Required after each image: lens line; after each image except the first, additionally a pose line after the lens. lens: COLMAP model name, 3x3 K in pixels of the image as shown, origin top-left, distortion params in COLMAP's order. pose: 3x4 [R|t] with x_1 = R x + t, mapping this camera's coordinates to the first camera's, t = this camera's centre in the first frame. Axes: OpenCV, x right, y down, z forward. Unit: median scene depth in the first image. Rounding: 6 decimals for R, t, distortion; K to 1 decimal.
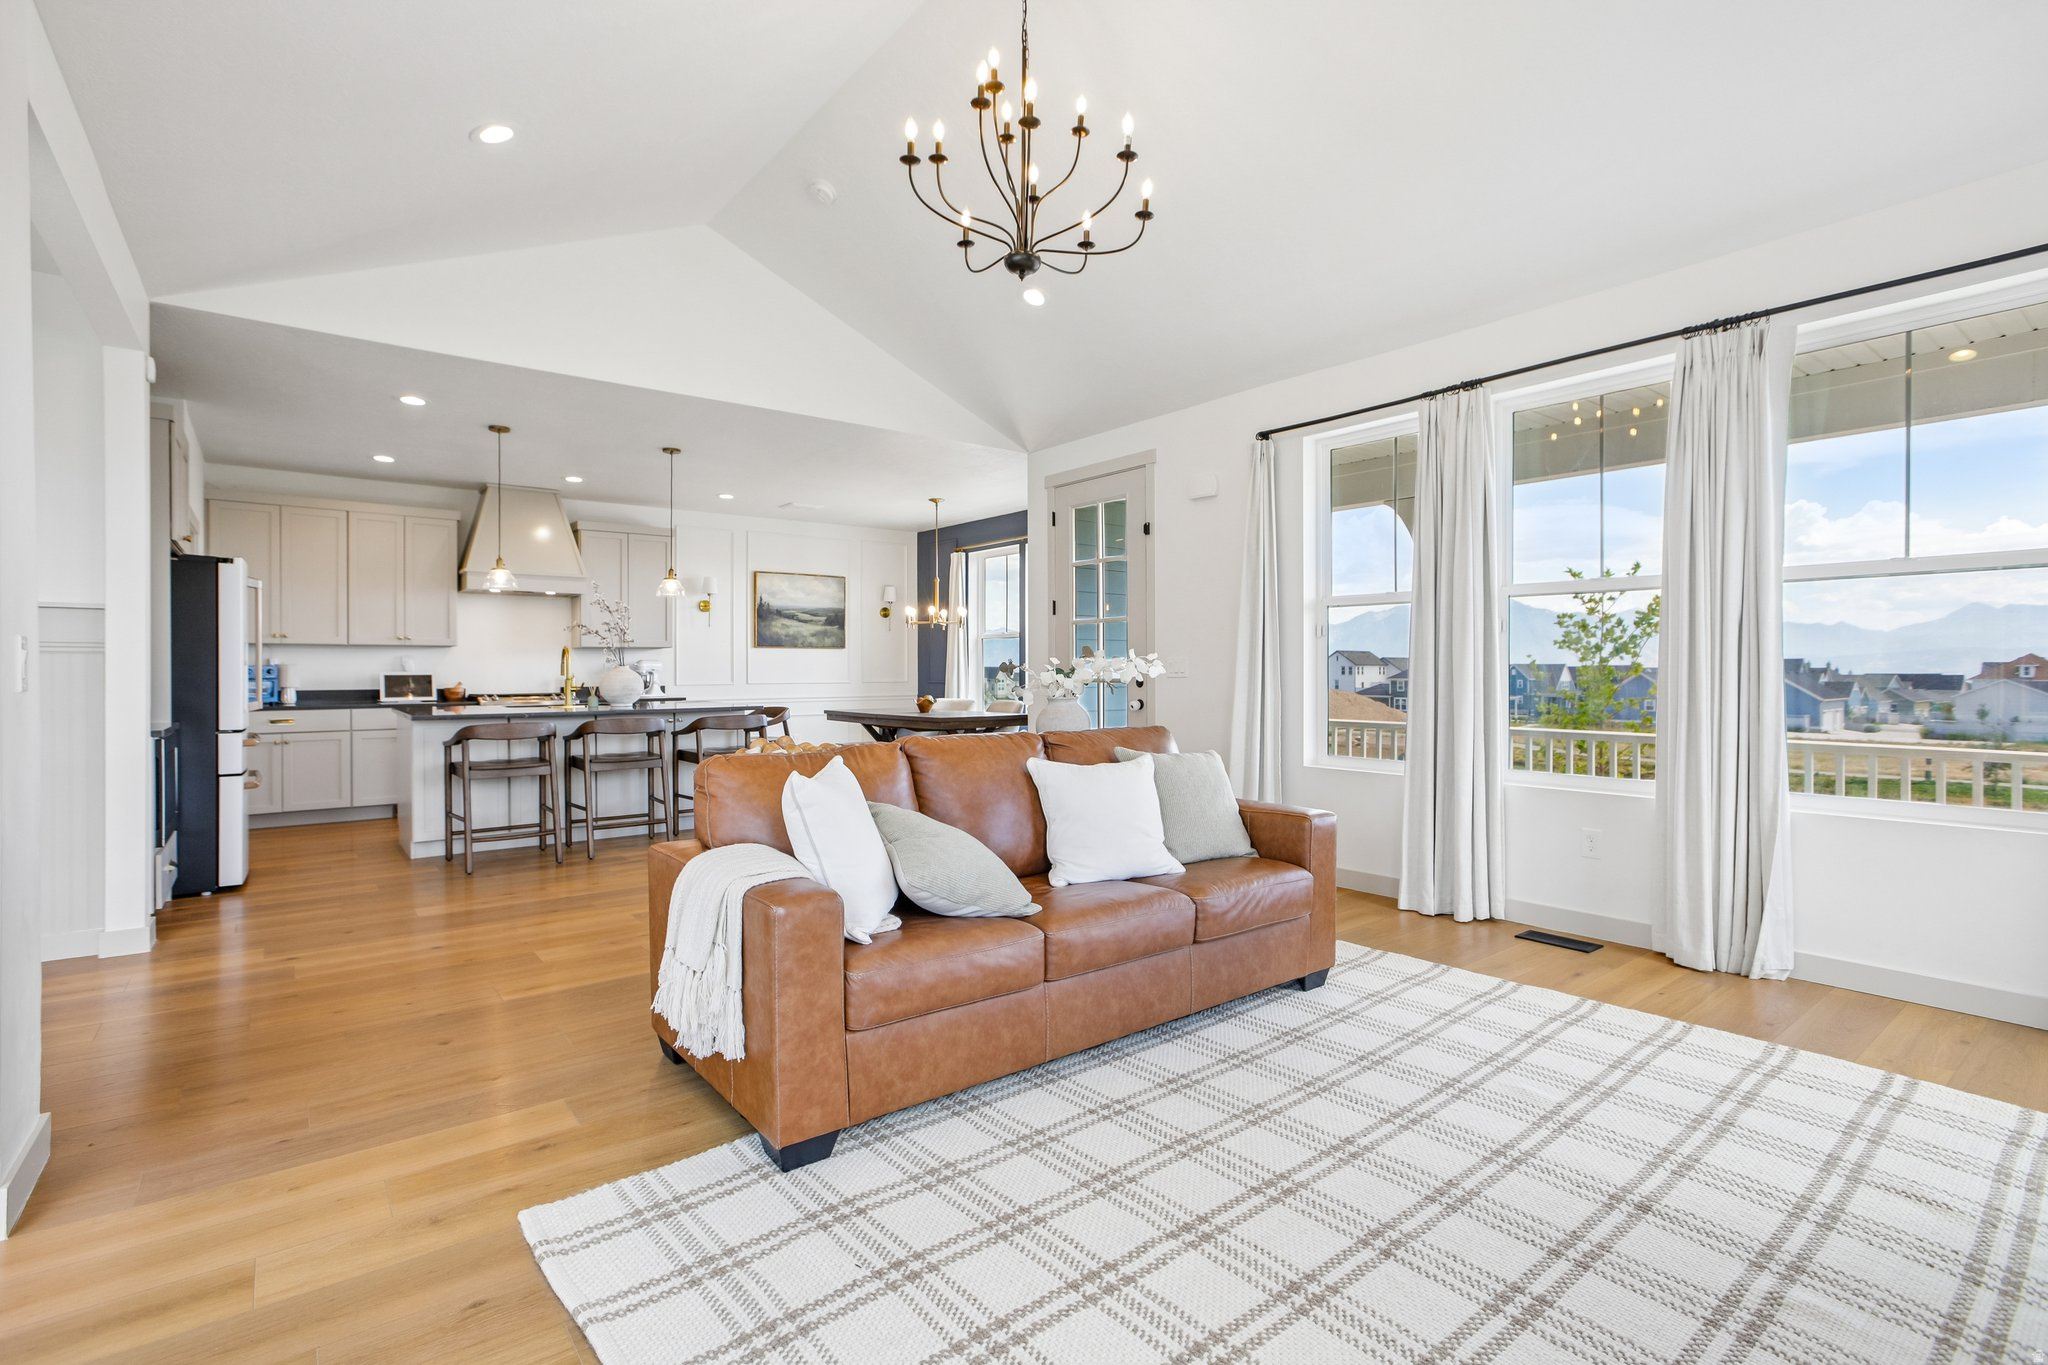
lens RADIAL K [[952.0, 0, 1022.6], [0, 952.0, 676.4], [0, 0, 1]] dist [-0.040474, 0.030613]
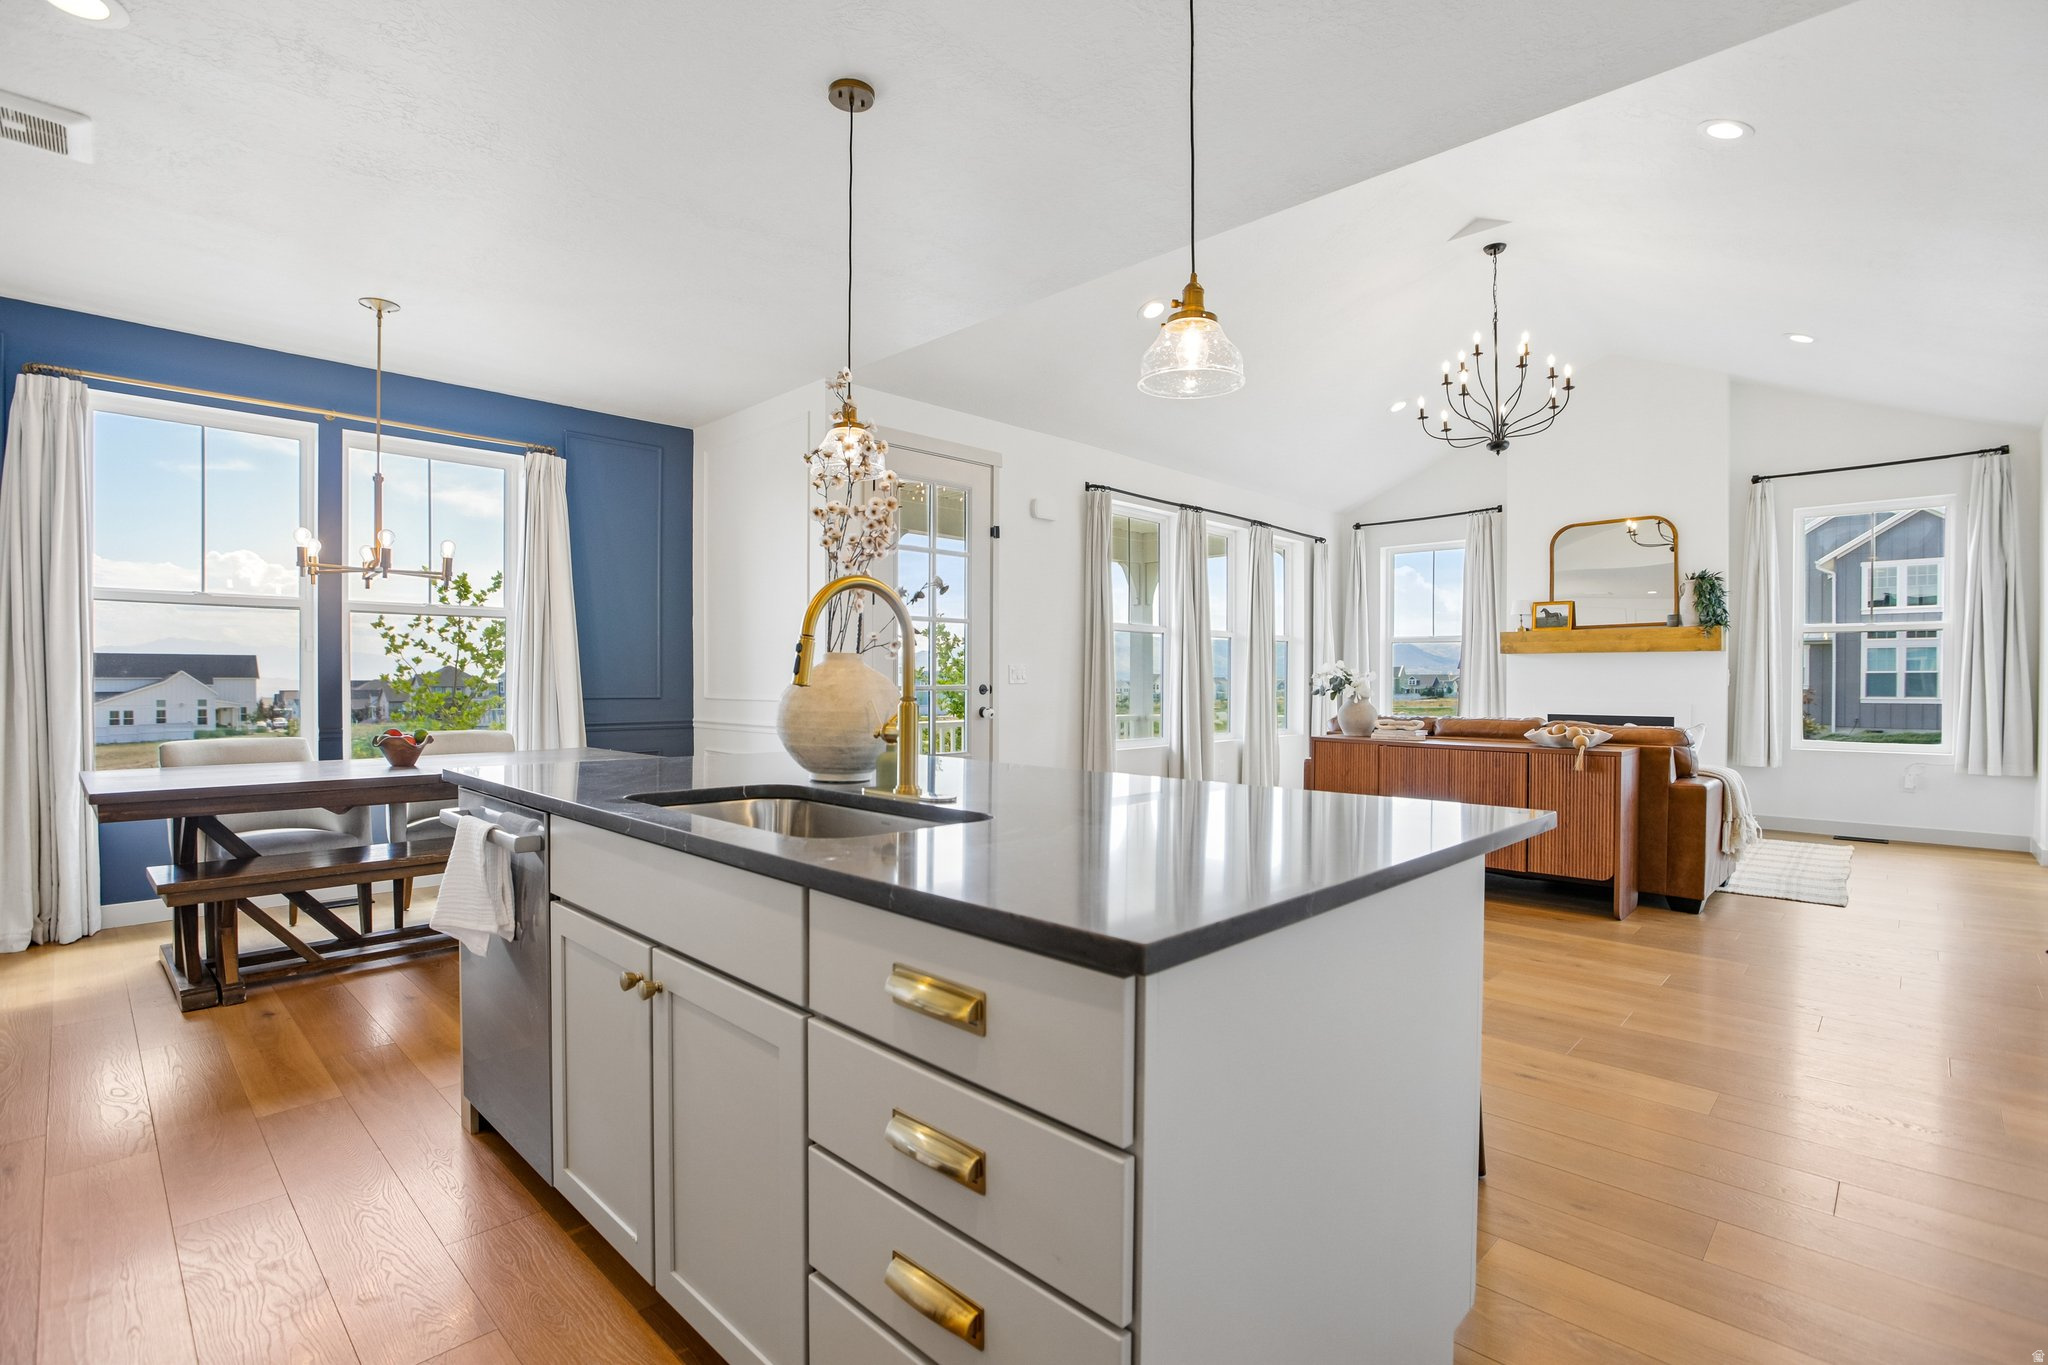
lens RADIAL K [[958.1, 0, 1021.9], [0, 958.1, 685.2], [0, 0, 1]] dist [-0.048741, 0.018508]
pose [[-0.139943, -0.007678, 0.990130, -0.667395], [0.003888, 0.999958, 0.008304, -0.004003], [-0.990152, 0.005011, -0.139907, 0.869308]]
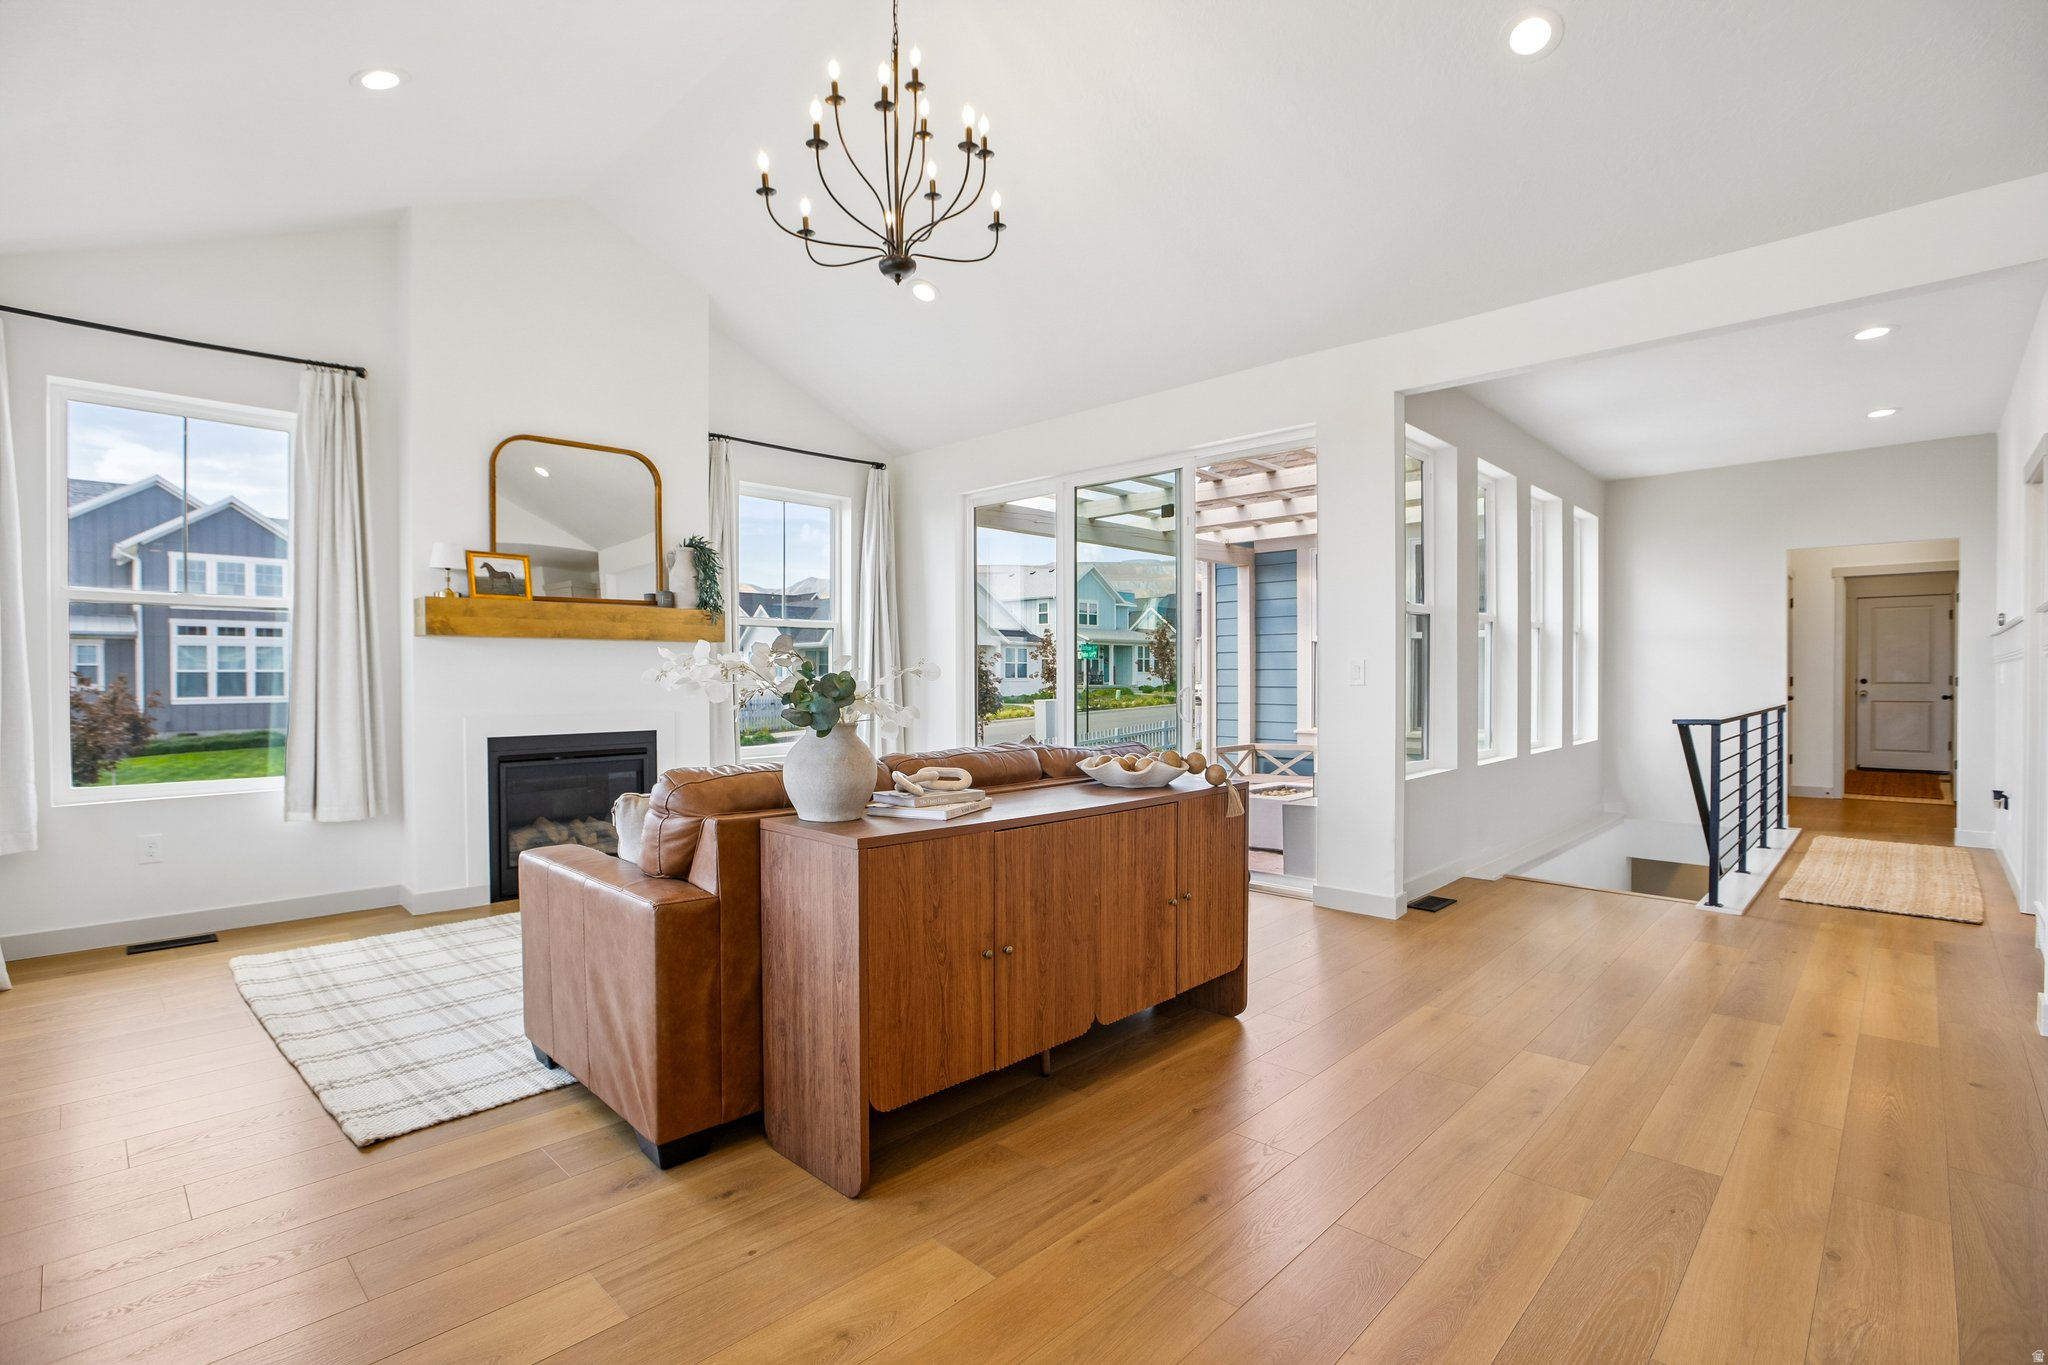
lens RADIAL K [[958.1, 0, 1021.9], [0, 958.1, 685.2], [0, 0, 1]] dist [-0.048741, 0.018508]
pose [[-0.991190, 0.004298, -0.132377, -0.000856], [0.002306, 0.999882, 0.015197, -0.005083], [0.132427, 0.014758, -0.991083, 0.823652]]
